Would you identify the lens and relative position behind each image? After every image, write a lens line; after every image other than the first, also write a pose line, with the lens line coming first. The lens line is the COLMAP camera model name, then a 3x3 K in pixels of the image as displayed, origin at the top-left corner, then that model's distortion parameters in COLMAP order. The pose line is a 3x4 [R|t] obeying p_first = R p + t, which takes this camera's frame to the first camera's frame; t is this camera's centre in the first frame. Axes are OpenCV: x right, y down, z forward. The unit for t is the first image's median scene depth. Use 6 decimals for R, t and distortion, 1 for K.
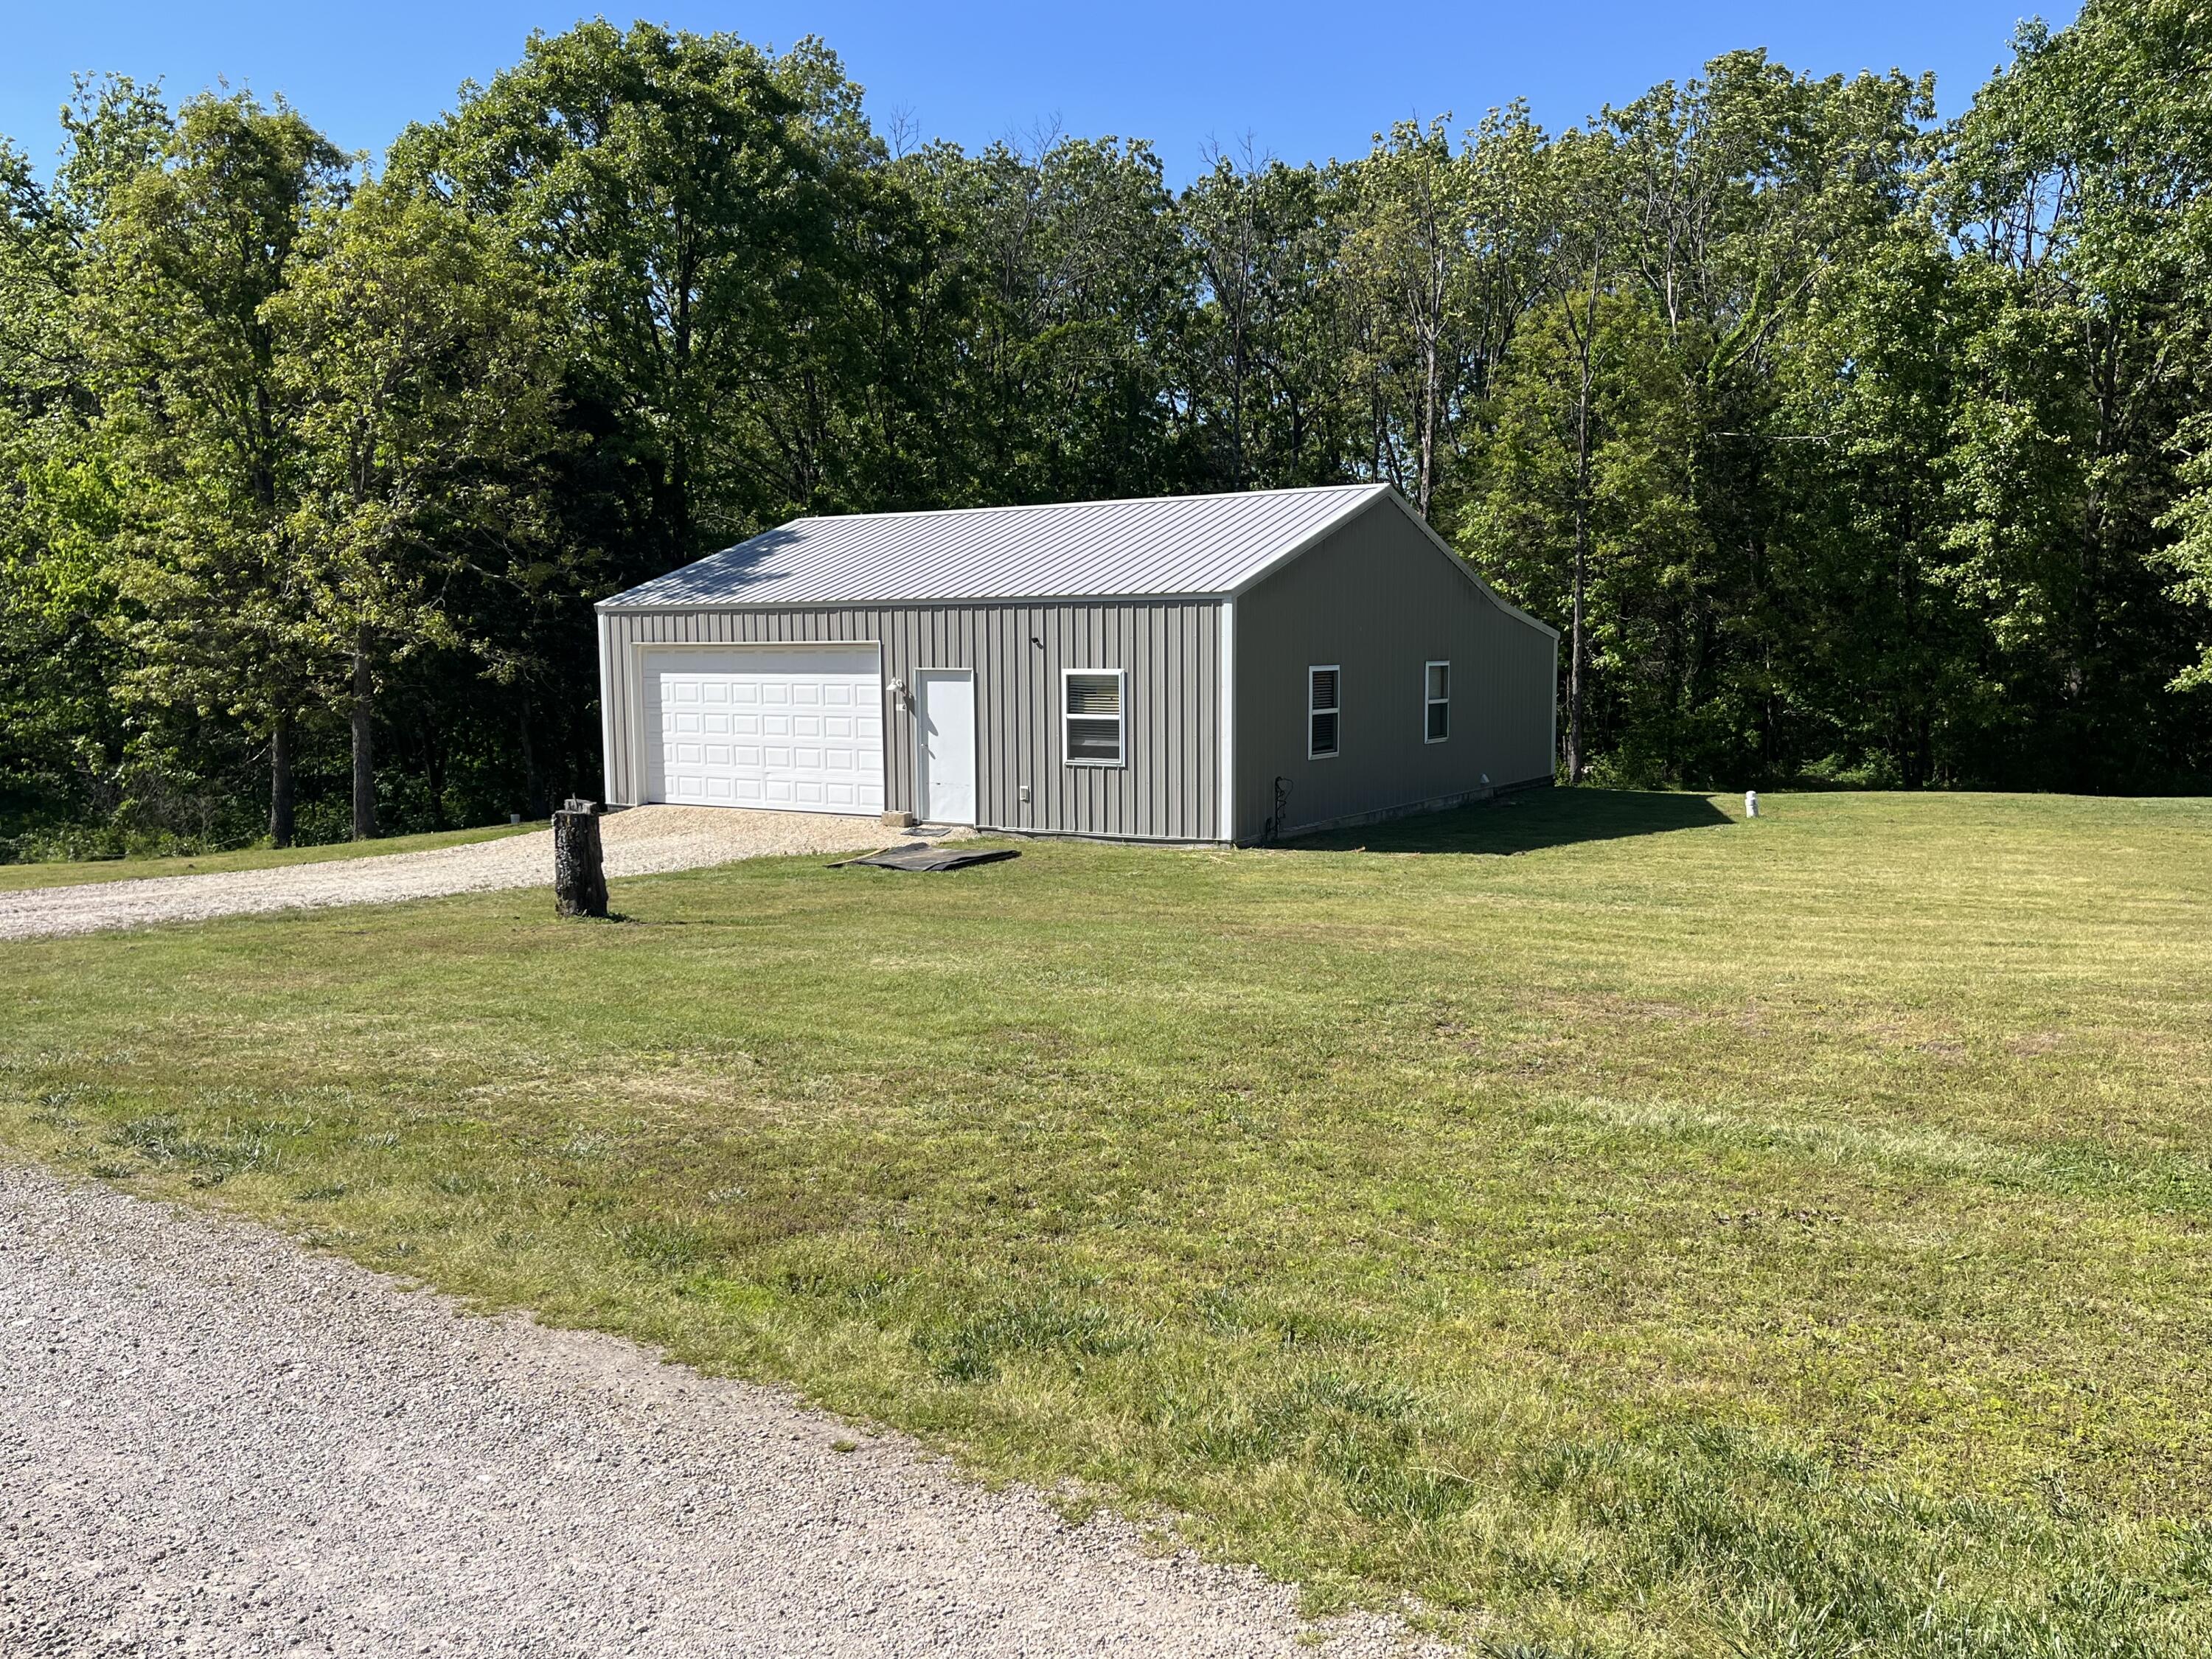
lens RADIAL K [[1747.1, 0, 1098.9], [0, 1747.1, 834.4], [0, 0, 1]] dist [0.061979, -0.014780]
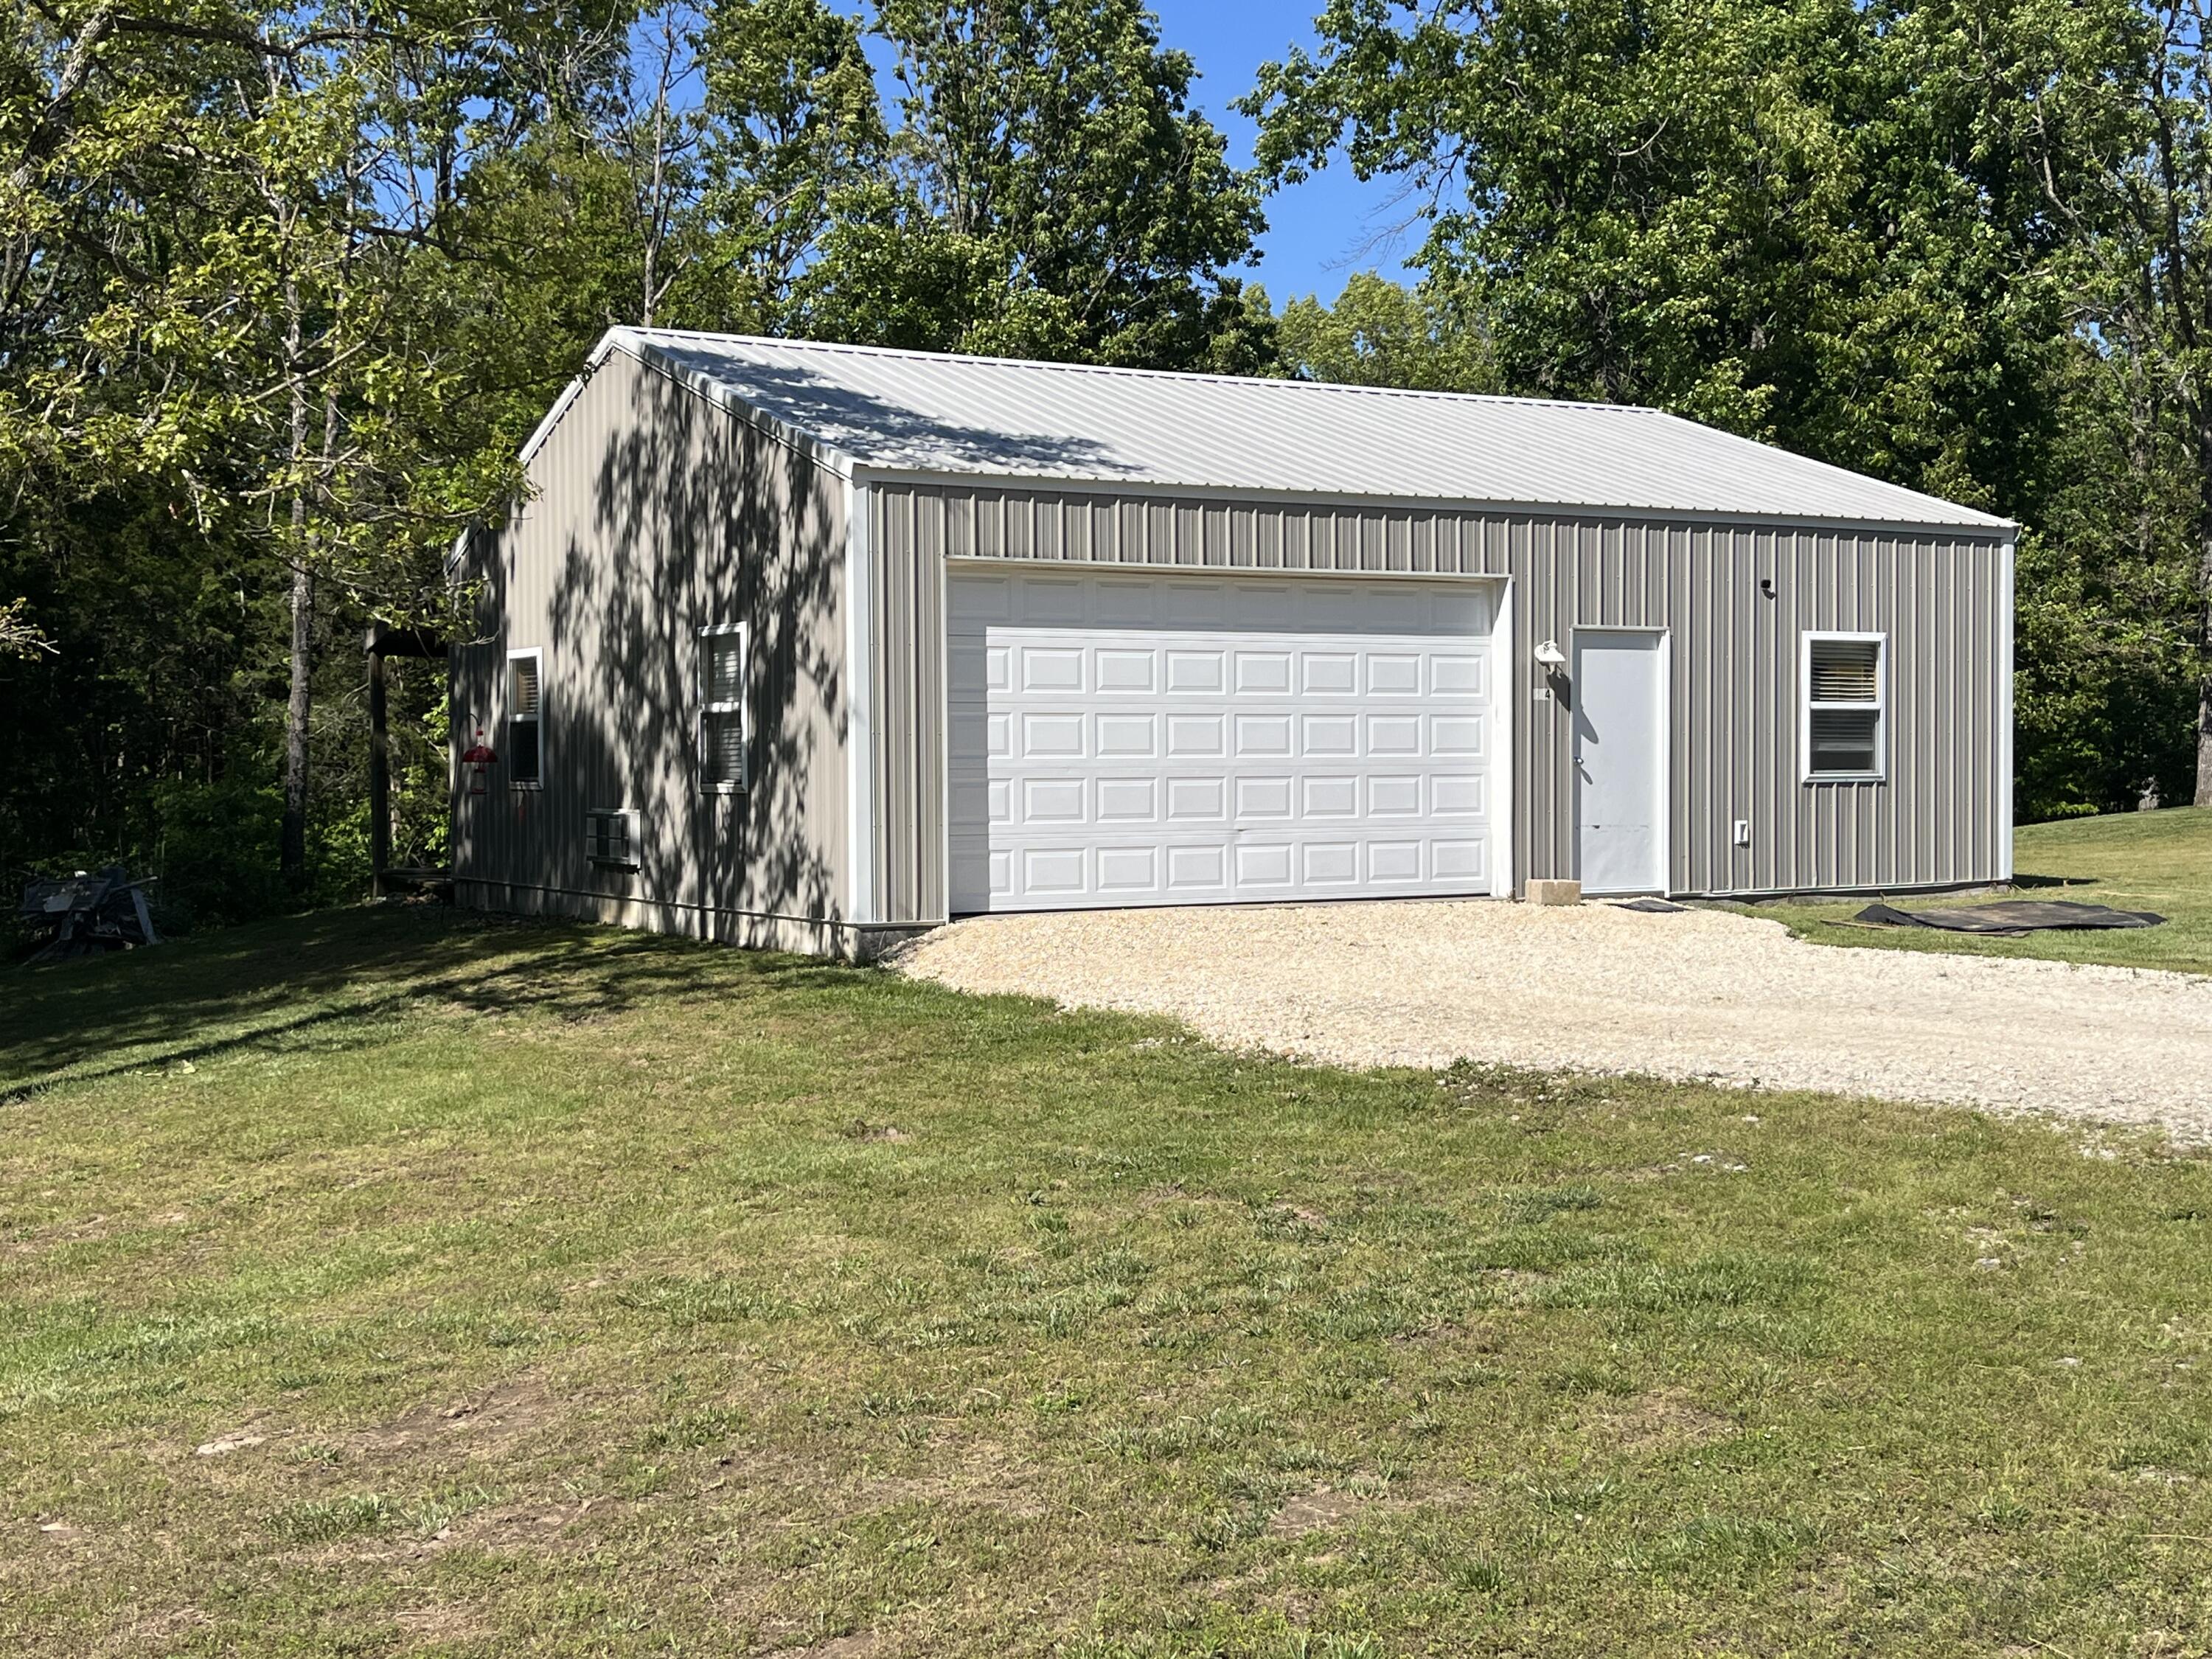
lens RADIAL K [[2747.0, 0, 1102.6], [0, 2747.0, 843.1], [0, 0, 1]] dist [0.045117, 0.000000]
pose [[0.468951, -0.015399, 0.883090, -1.021216], [0.104458, 0.993798, -0.038141, -0.006528], [-0.877025, 0.110133, 0.467651, 0.760432]]
